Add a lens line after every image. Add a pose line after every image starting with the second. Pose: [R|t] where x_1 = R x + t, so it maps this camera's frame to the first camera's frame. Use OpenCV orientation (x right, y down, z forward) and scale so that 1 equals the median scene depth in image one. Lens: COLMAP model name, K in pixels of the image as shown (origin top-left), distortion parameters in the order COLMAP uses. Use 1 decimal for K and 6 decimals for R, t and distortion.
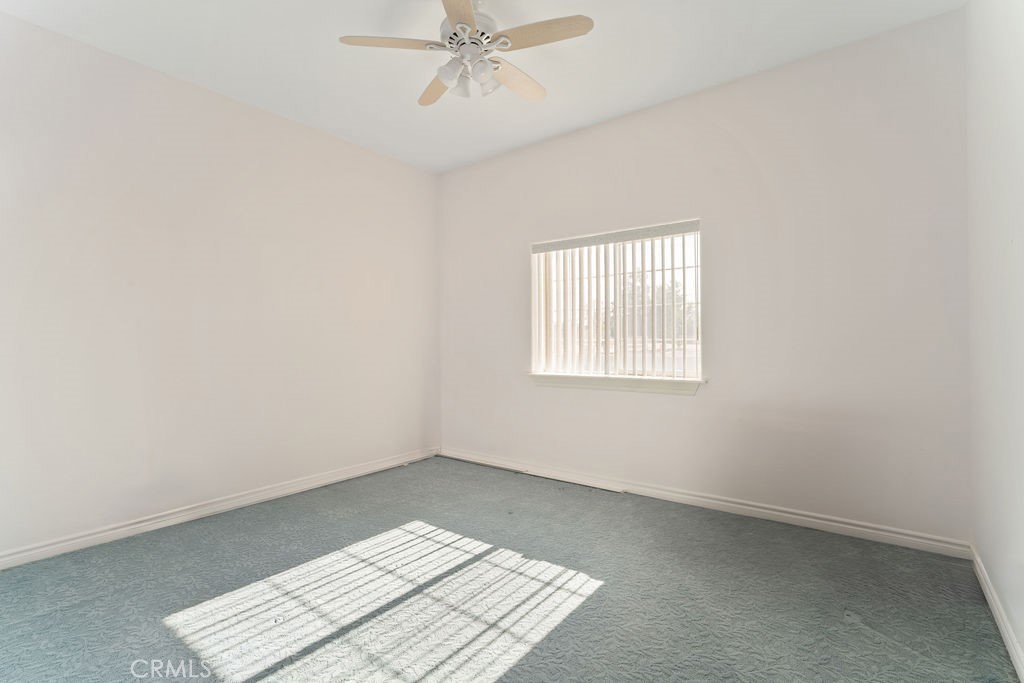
lens RADIAL K [[486.3, 0, 502.3], [0, 486.3, 342.5], [0, 0, 1]] dist [-0.011365, 0.000643]
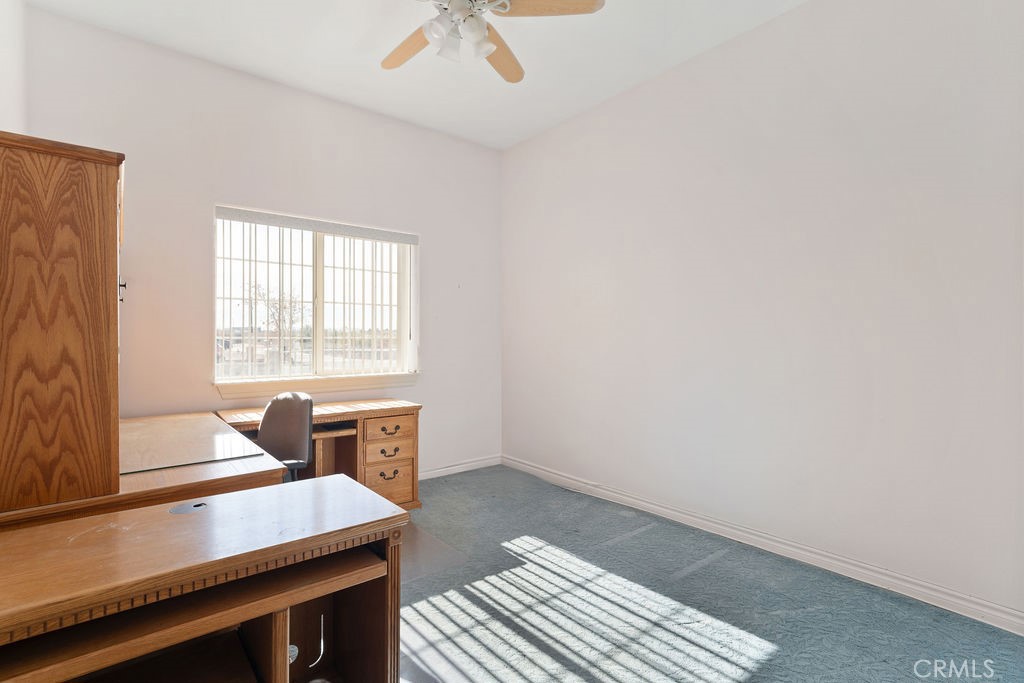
lens RADIAL K [[486.3, 0, 502.3], [0, 486.3, 342.5], [0, 0, 1]] dist [-0.011365, 0.000643]
pose [[0.247810, -0.005112, 0.968795, -0.667646], [-0.007023, 0.999950, 0.007073, -0.005573], [-0.968783, -0.008556, 0.247762, 0.503997]]
